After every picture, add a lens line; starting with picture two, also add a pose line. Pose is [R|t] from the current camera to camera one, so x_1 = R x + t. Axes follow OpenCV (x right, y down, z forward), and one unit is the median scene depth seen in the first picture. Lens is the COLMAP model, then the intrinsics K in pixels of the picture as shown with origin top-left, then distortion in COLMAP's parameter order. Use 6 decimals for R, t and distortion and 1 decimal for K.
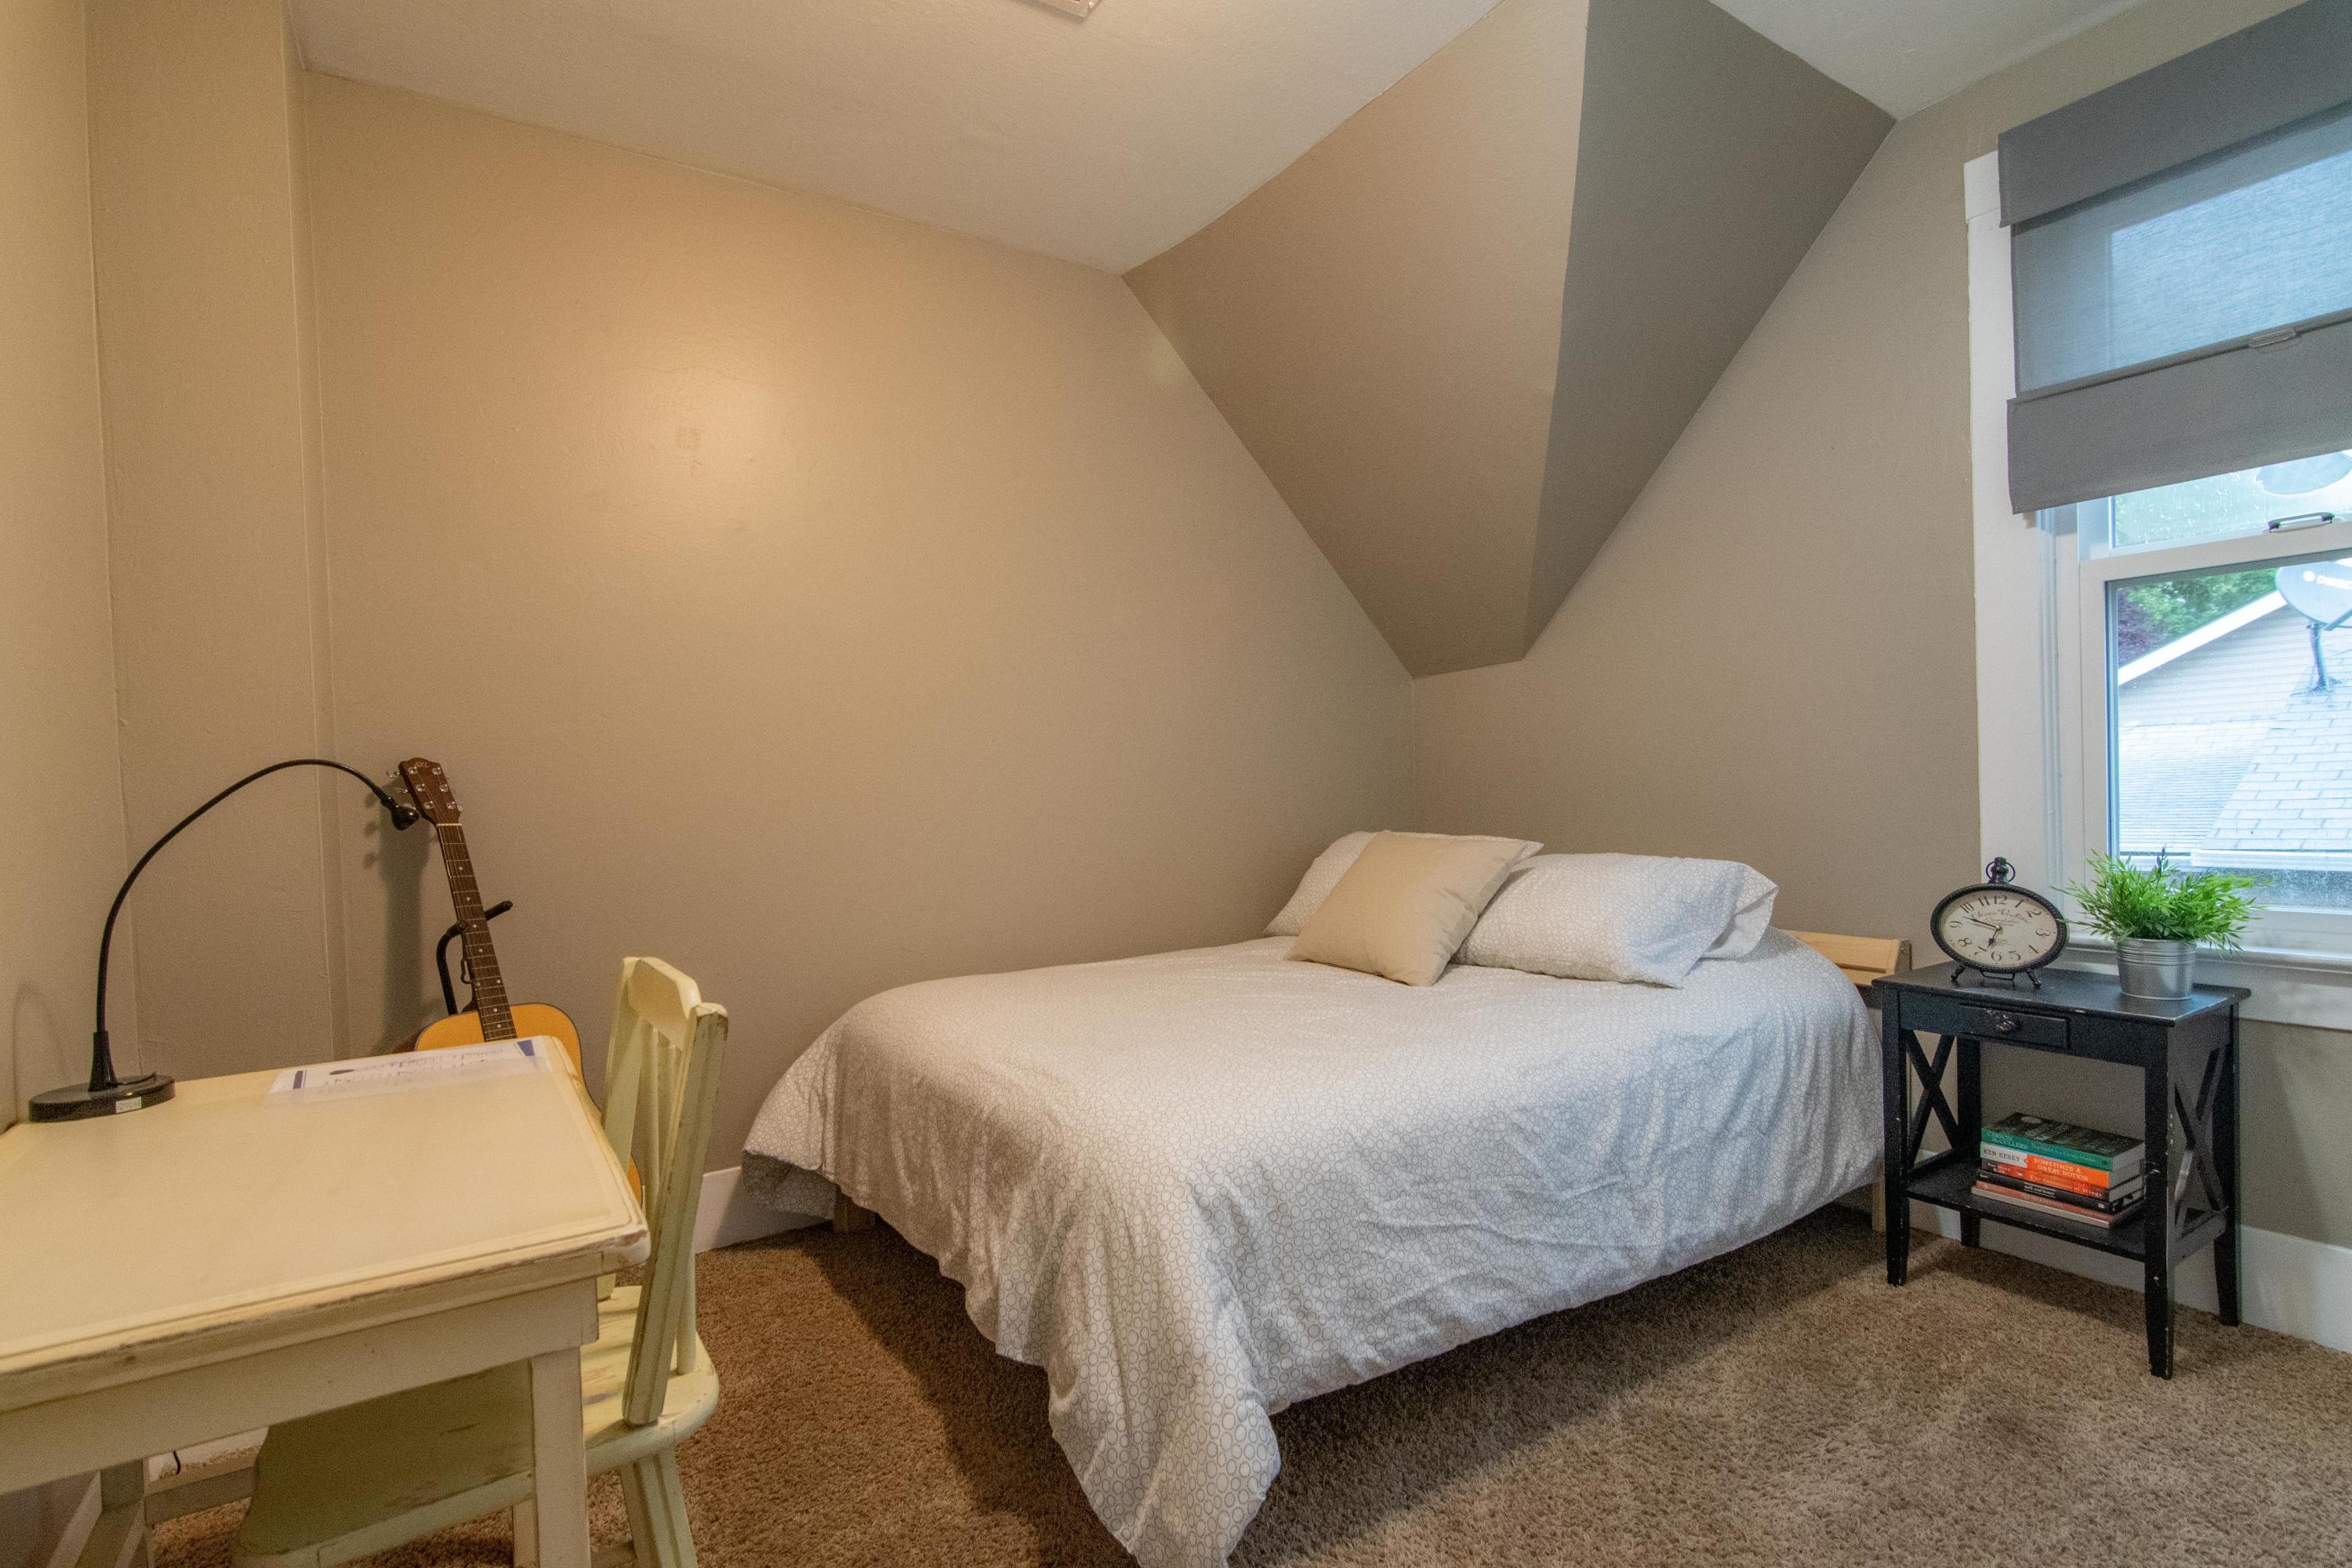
lens RADIAL K [[1128.6, 0, 1165.8], [0, 1128.6, 809.0], [0, 0, 1]] dist [-0.004203, 0.001687]
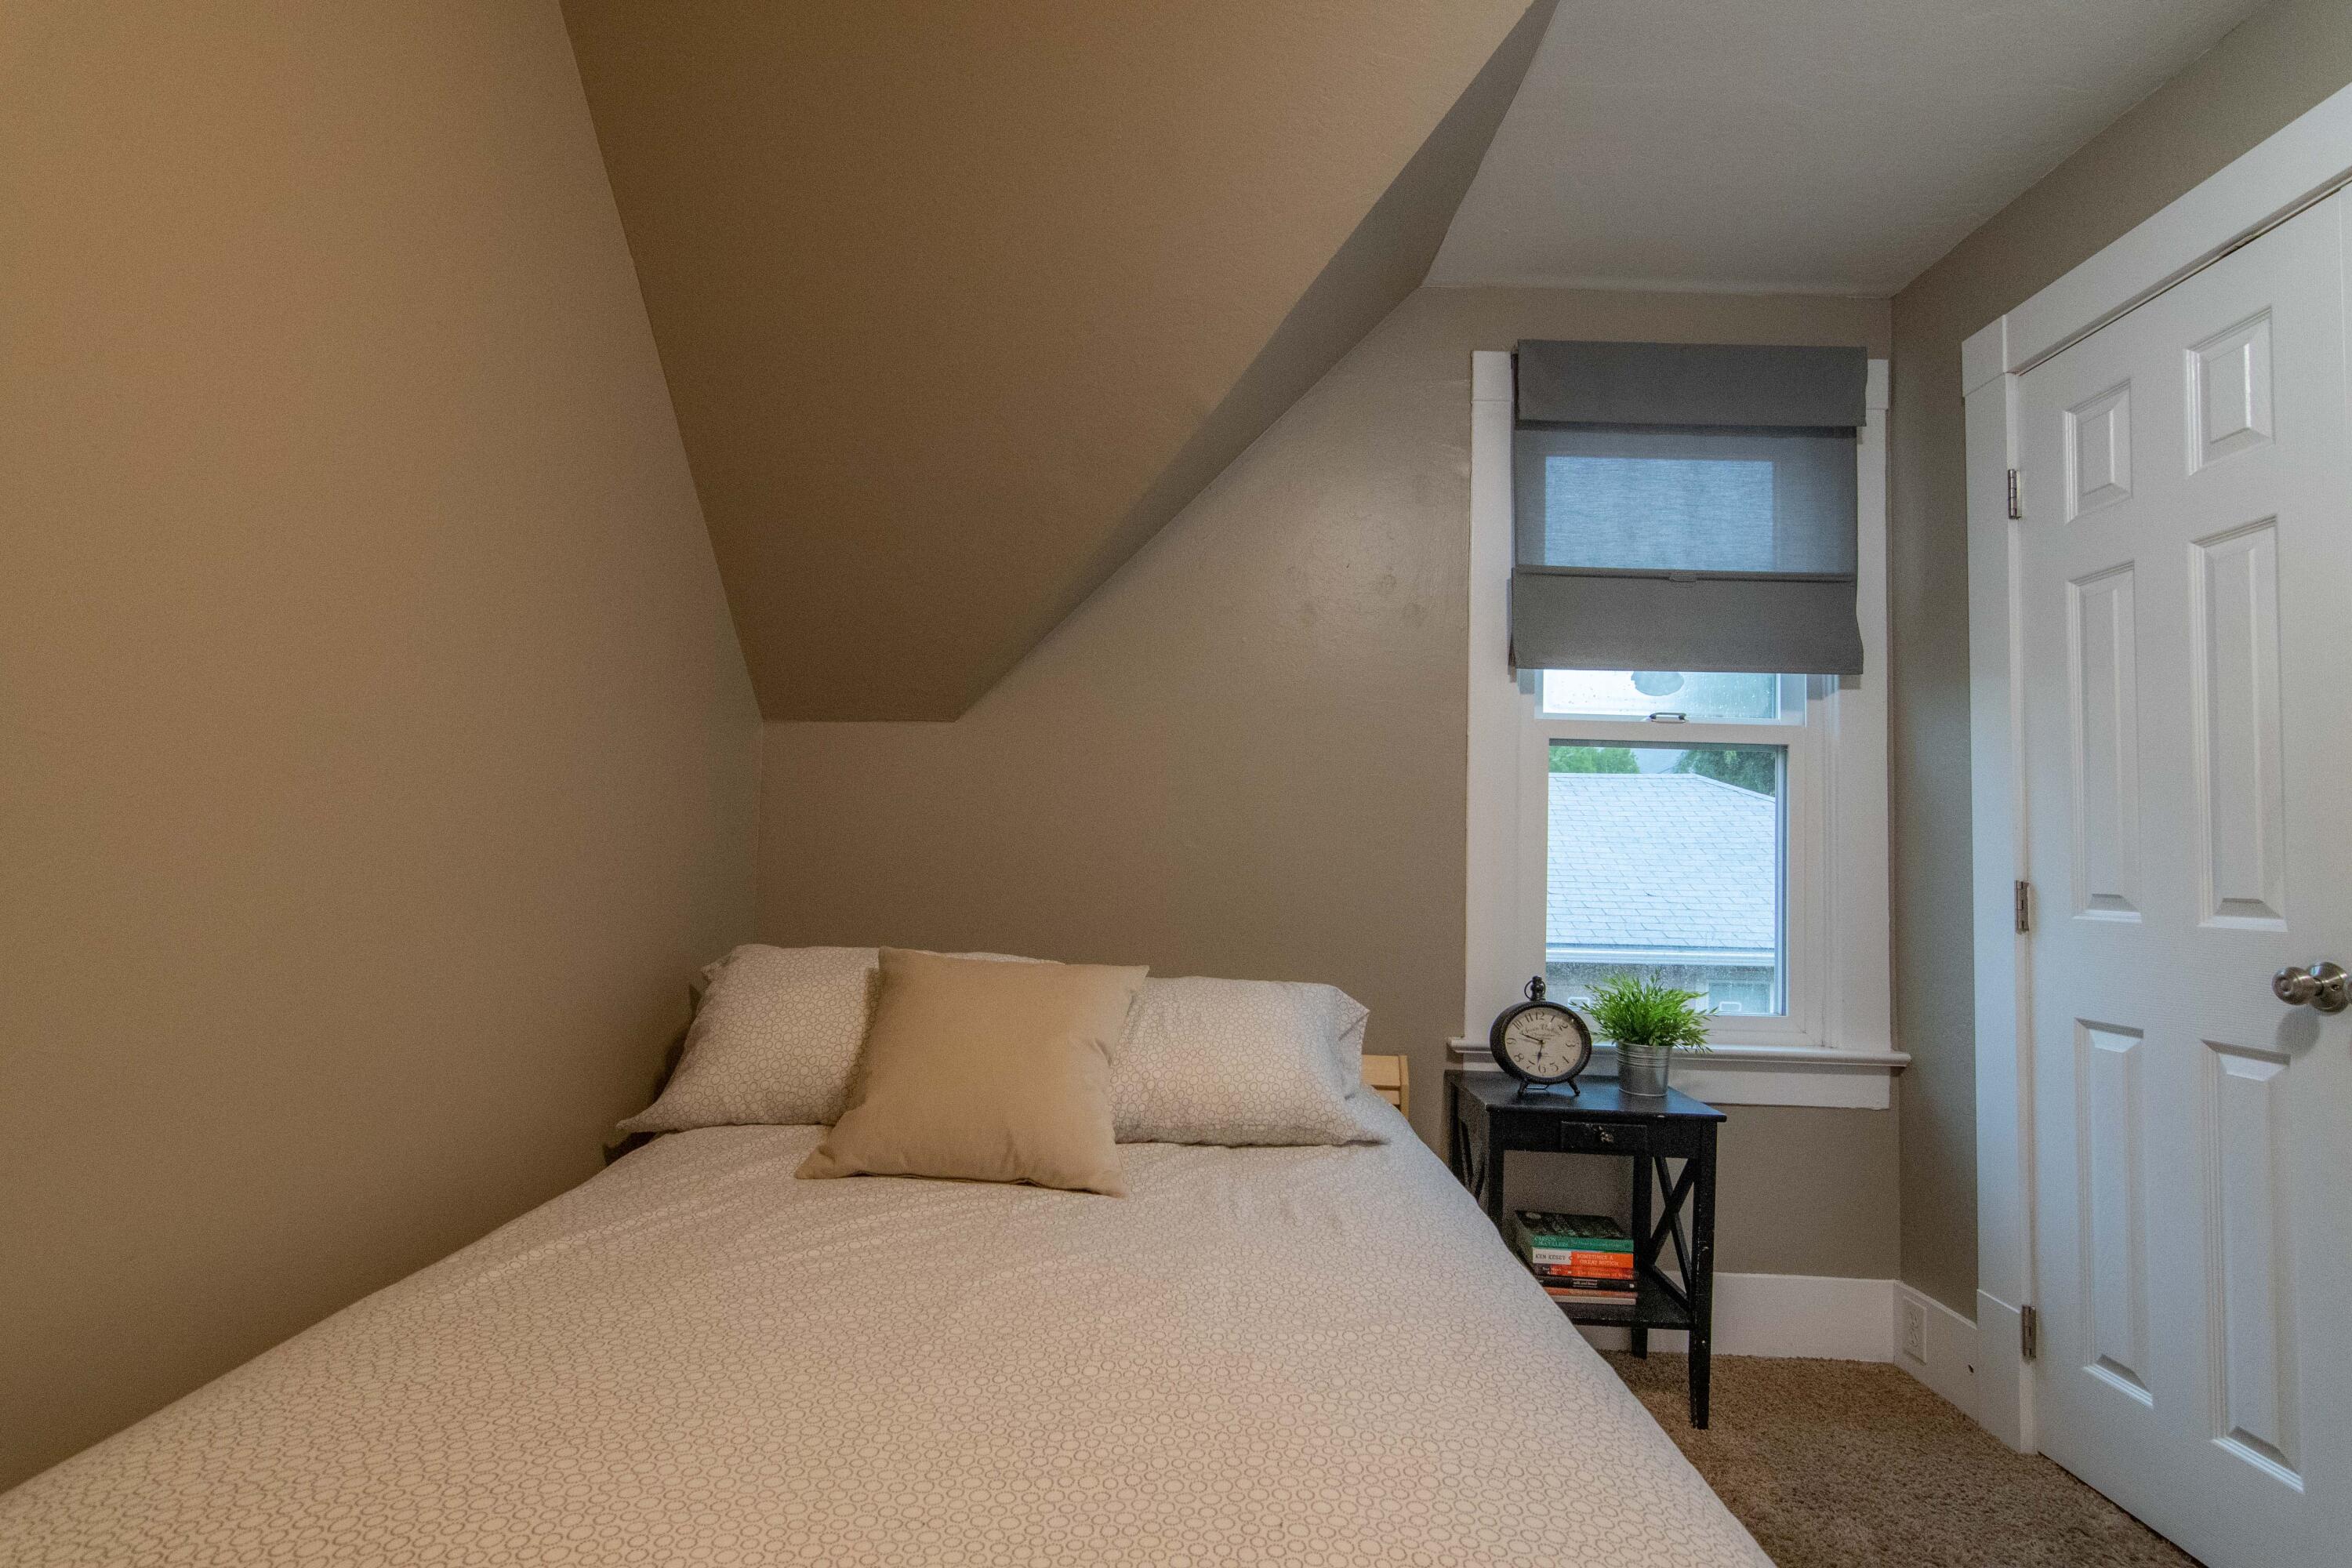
lens RADIAL K [[1128.6, 0, 1165.8], [0, 1128.6, 809.0], [0, 0, 1]] dist [-0.004203, 0.001687]
pose [[0.555883, 0.086603, 0.826737, -0.381695], [-0.029622, 0.995990, -0.084416, -0.015493], [-0.830733, 0.022436, 0.556219, 0.692606]]
